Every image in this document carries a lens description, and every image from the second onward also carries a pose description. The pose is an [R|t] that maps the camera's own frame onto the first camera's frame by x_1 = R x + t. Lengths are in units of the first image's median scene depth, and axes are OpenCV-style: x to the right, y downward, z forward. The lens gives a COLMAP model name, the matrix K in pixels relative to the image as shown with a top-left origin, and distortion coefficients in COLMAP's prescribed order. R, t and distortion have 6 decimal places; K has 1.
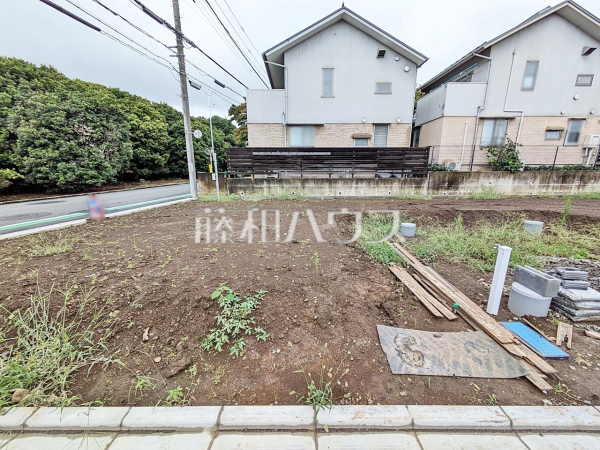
lens RADIAL K [[234.9, 0, 302.3], [0, 234.9, 224.9], [0, 0, 1]] dist [0.001420, 0.000861]
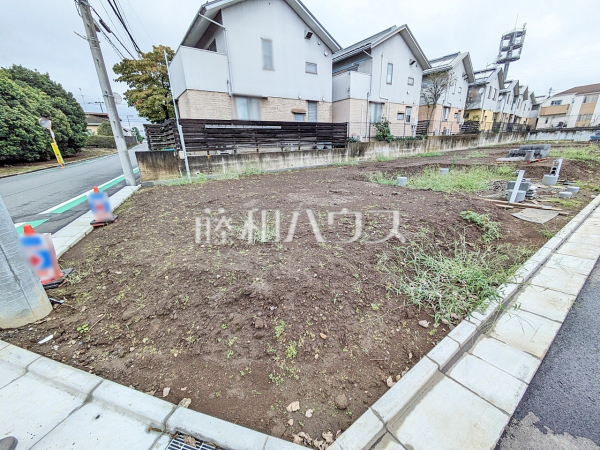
lens RADIAL K [[234.9, 0, 302.3], [0, 234.9, 224.9], [0, 0, 1]] dist [0.001420, 0.000861]
pose [[0.818609, -0.210551, 0.534366, -0.444612], [0.154064, 0.976783, 0.148857, -0.017623], [-0.553302, -0.039529, 0.832042, 0.048405]]
